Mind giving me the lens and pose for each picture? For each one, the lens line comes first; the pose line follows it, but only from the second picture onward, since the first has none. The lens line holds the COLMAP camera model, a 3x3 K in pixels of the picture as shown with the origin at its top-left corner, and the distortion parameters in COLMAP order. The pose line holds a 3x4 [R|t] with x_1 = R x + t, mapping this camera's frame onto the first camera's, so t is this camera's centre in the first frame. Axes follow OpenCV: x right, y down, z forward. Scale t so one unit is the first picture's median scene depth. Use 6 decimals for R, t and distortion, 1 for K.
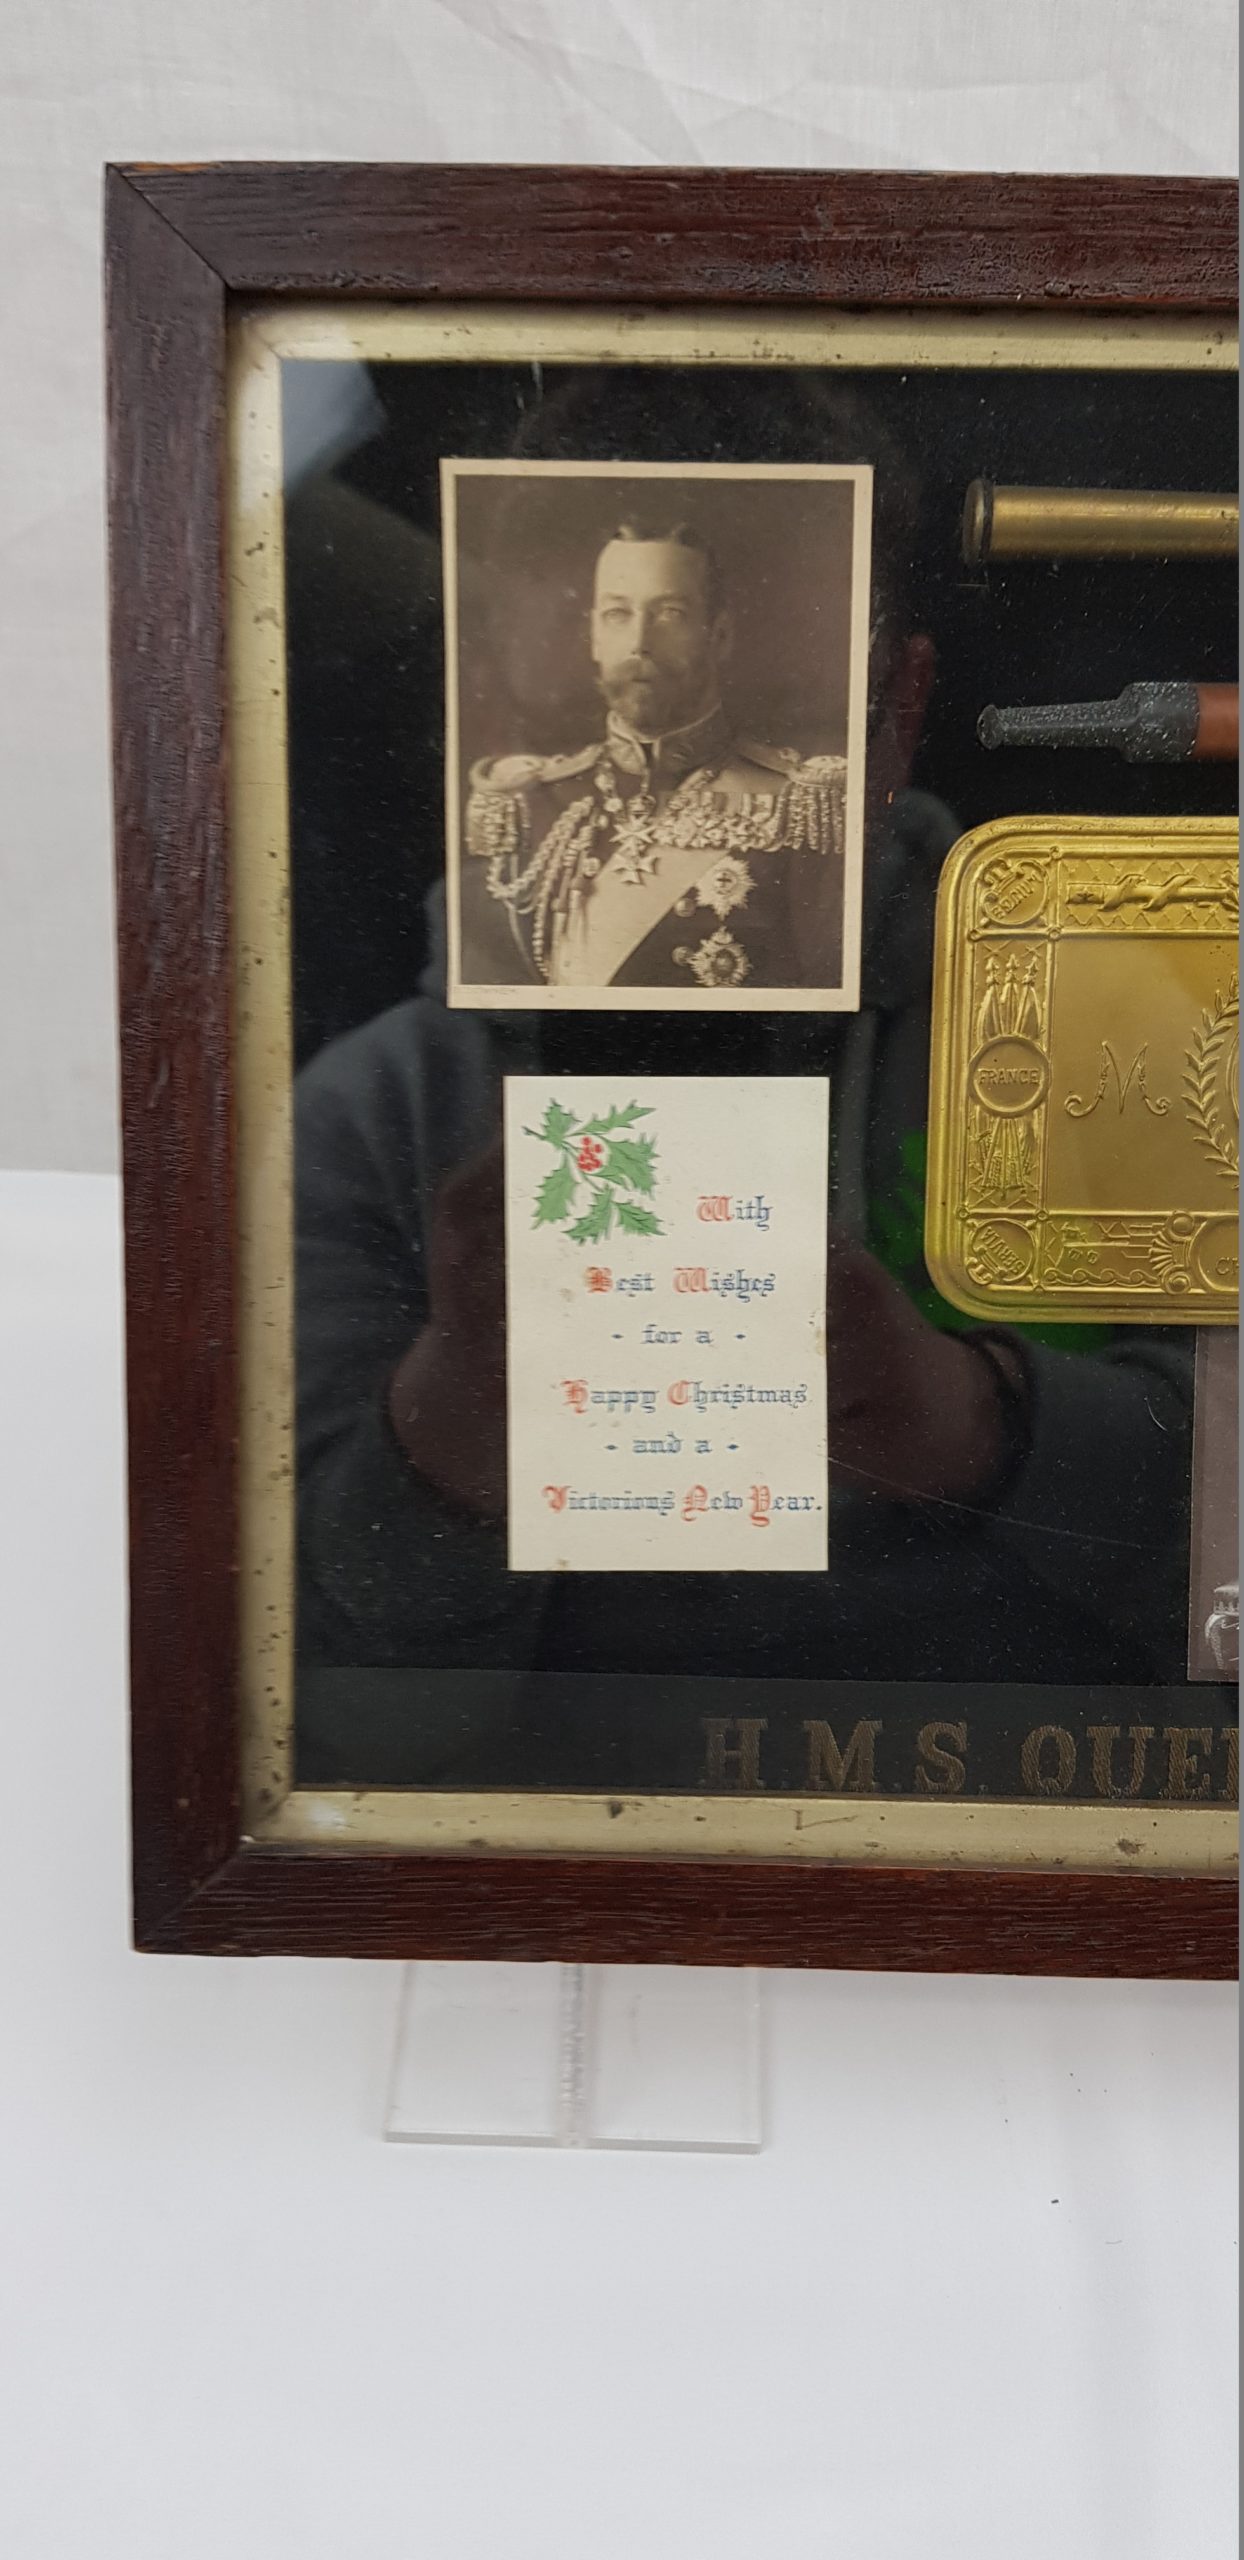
lens RADIAL K [[2097.9, 0, 638.5], [0, 2097.9, 1314.4], [0, 0, 1]] dist [0.150558, -0.344735]
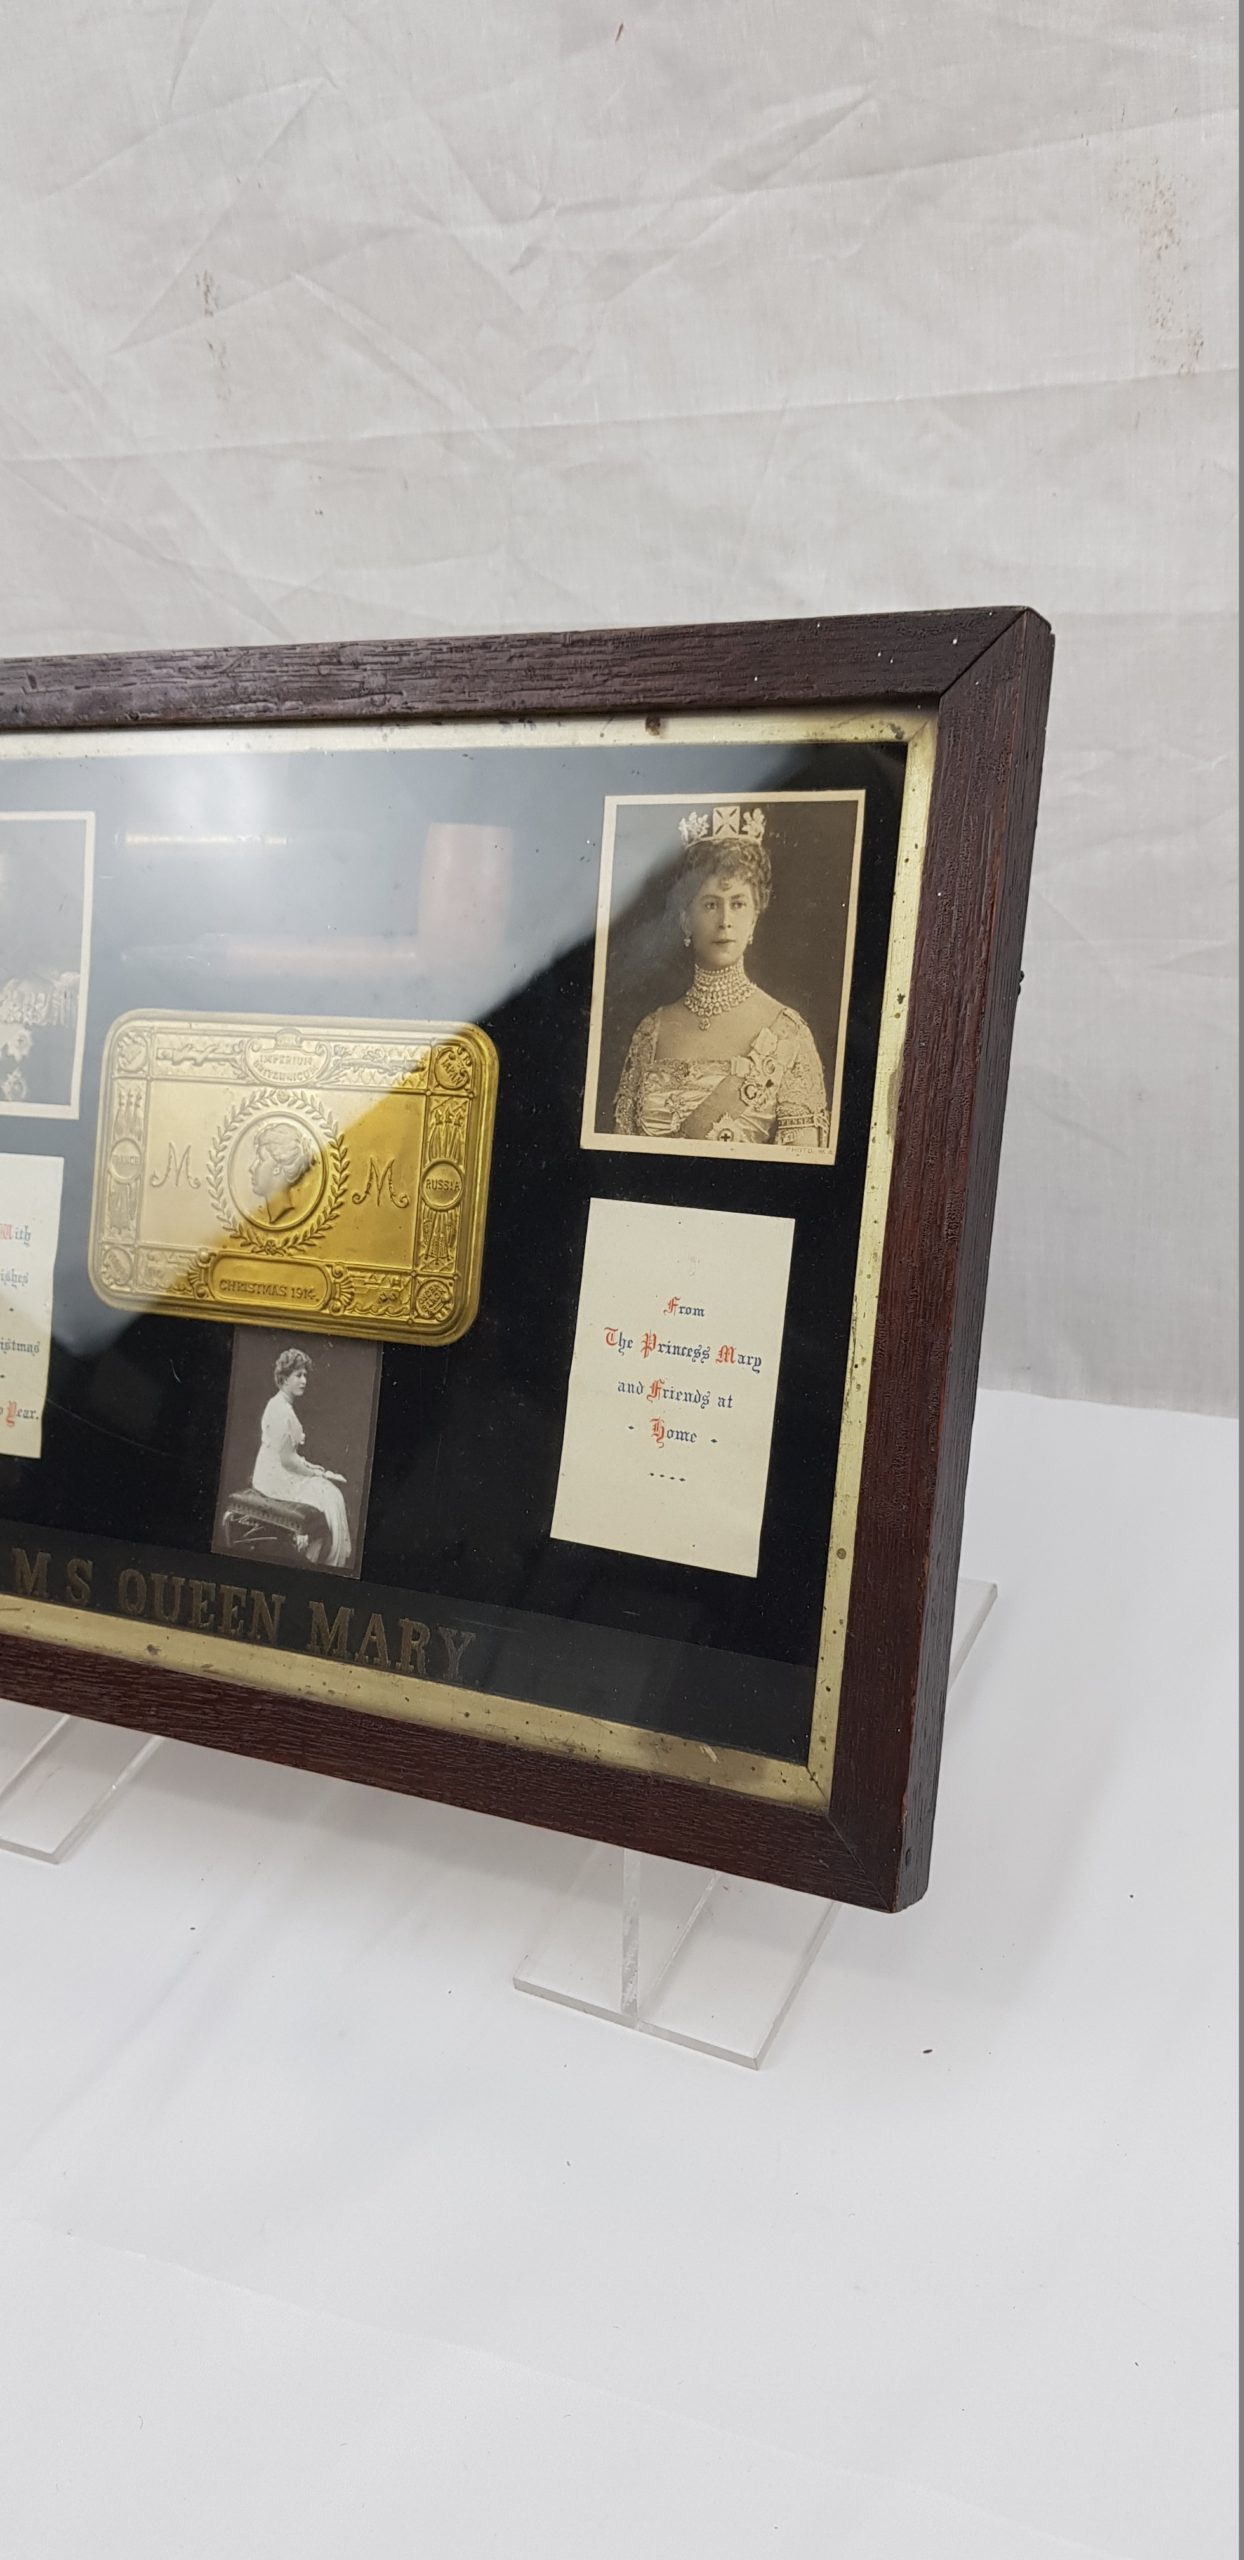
lens RADIAL K [[2016.2, 0, 612.8], [0, 2016.2, 1292.0], [0, 0, 1]] dist [0.149407, -0.510564]
pose [[0.900393, 0.077250, -0.428165, 1.199607], [-0.131150, 0.986526, -0.097806, 0.094528], [0.414840, 0.144218, 0.898392, -0.258942]]
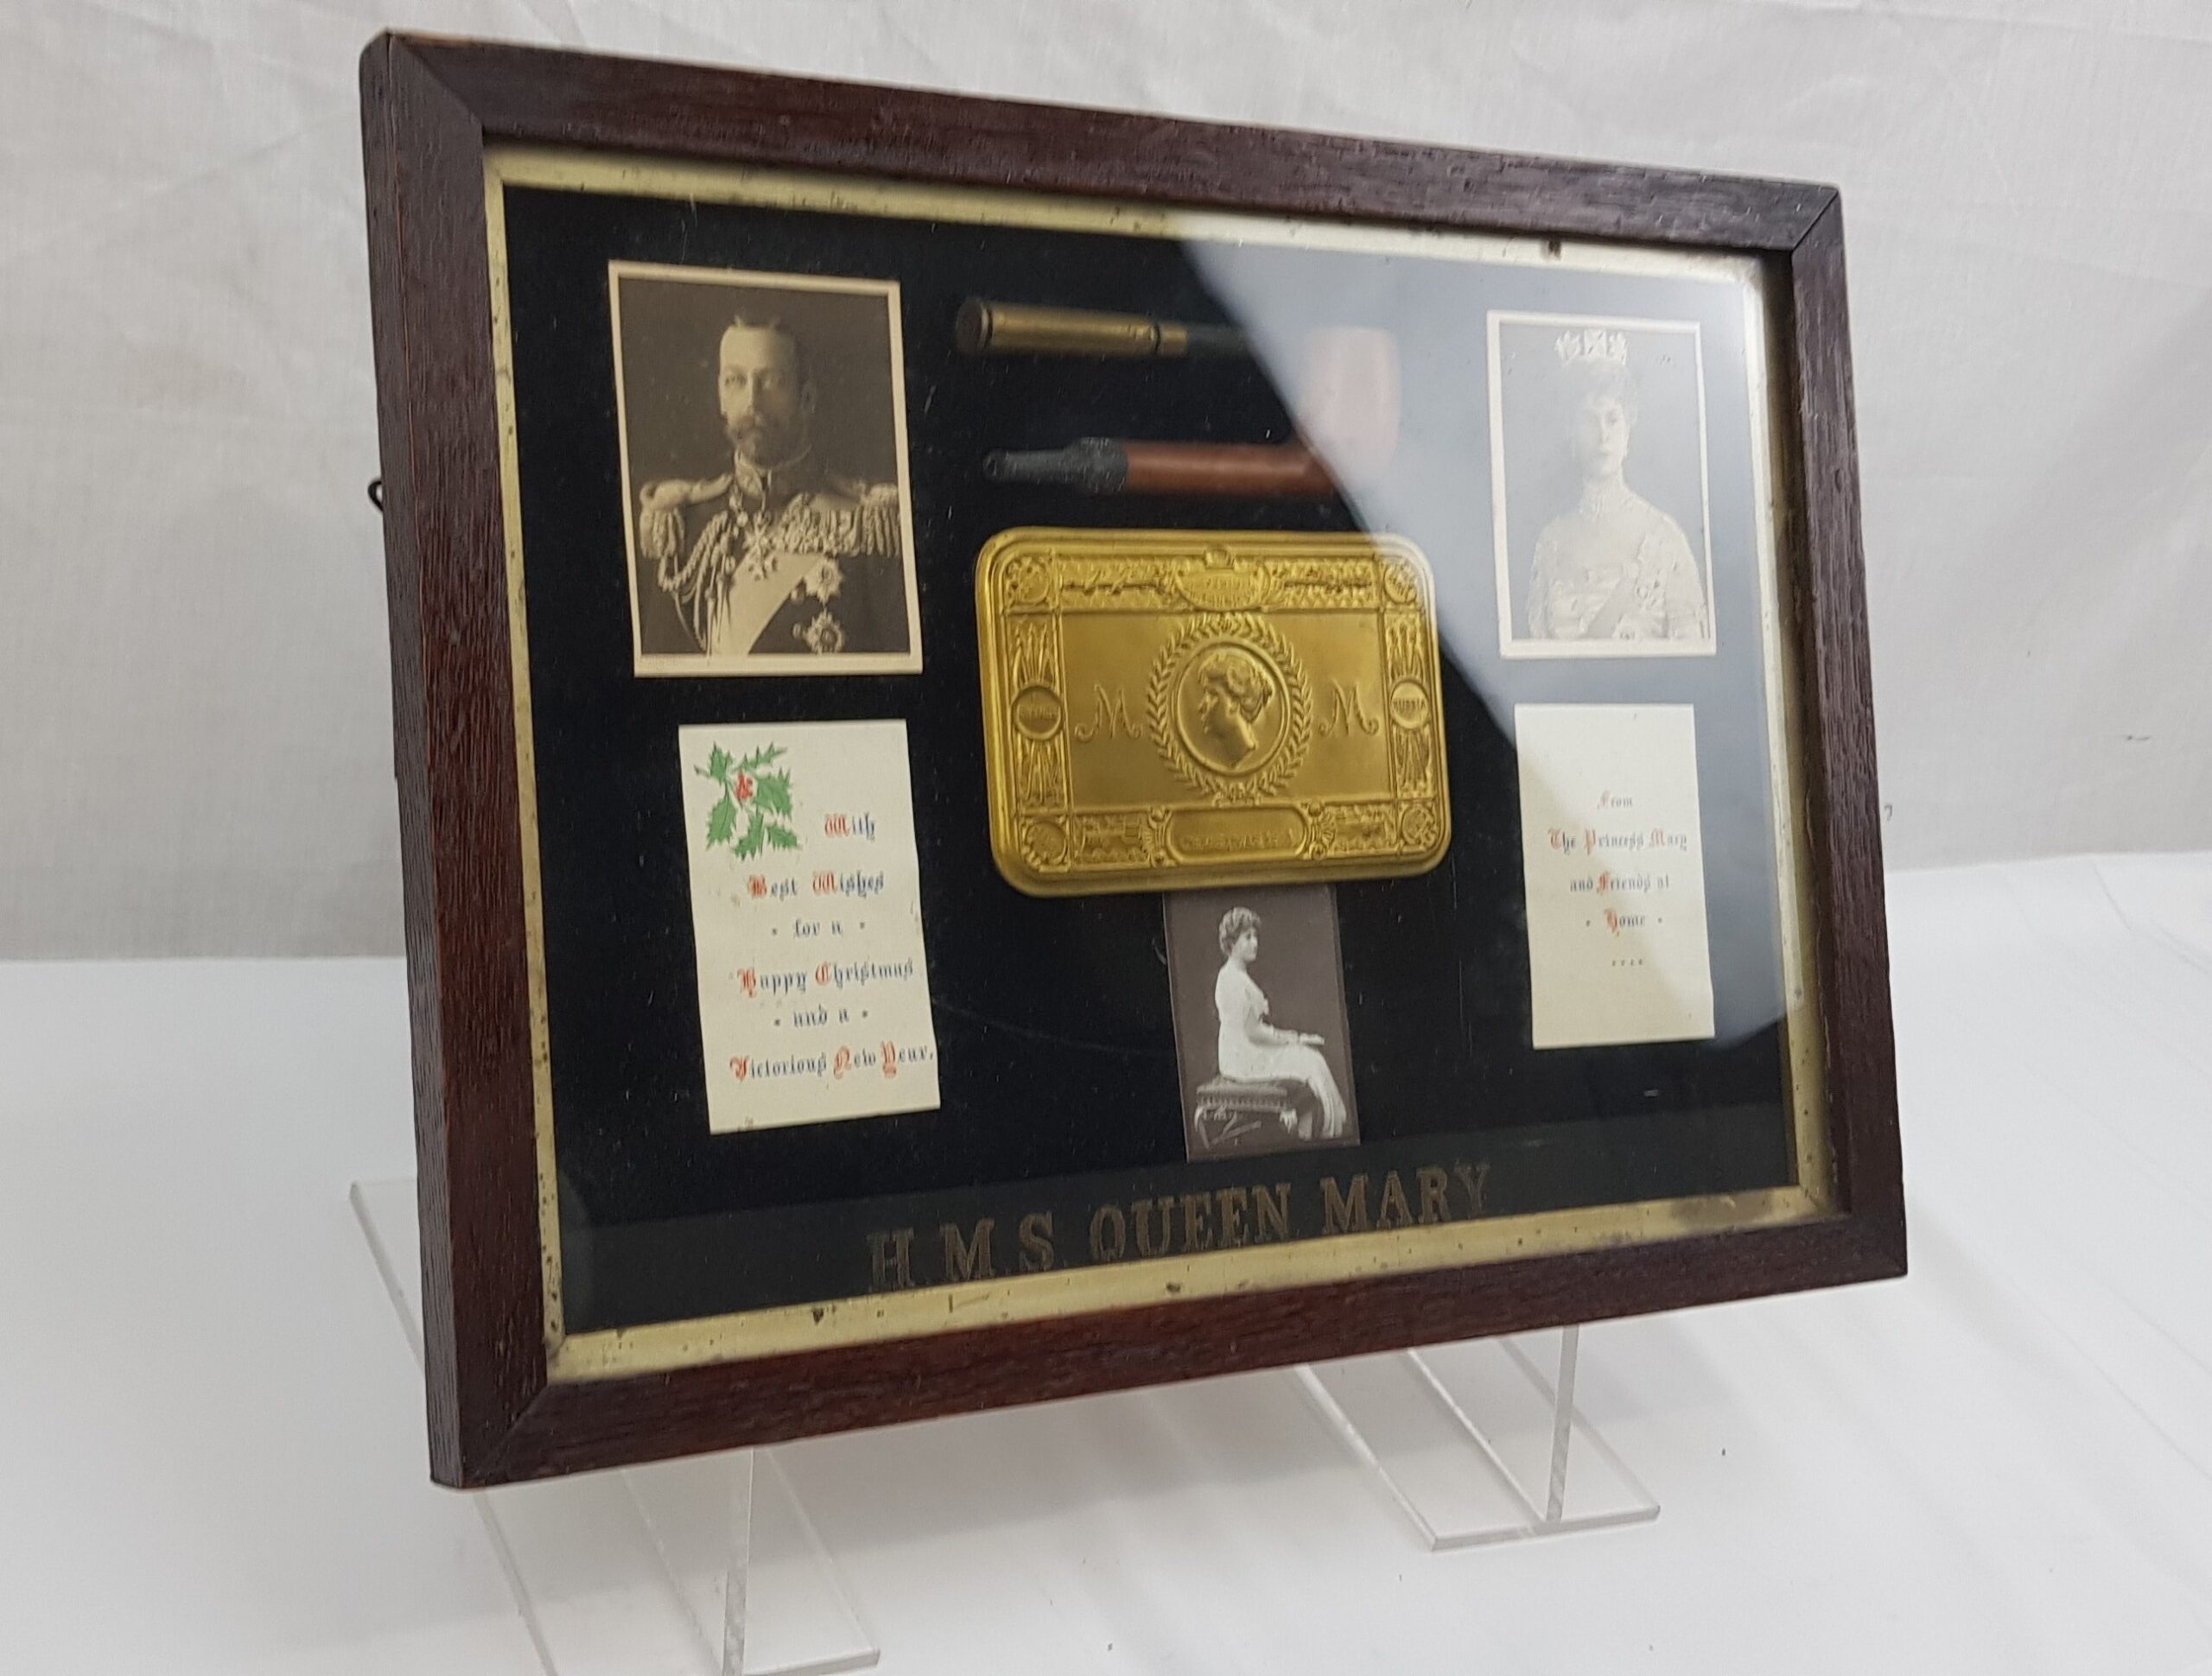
lens RADIAL K [[2762.1, 0, 963.0], [0, 2762.1, 836.1], [0, 0, 1]] dist [0.154813, -0.593750]
pose [[0.872667, -0.049844, 0.485766, -0.726621], [0.138081, 0.979366, -0.147568, 0.218616], [-0.468387, 0.195852, 0.861542, -0.489734]]
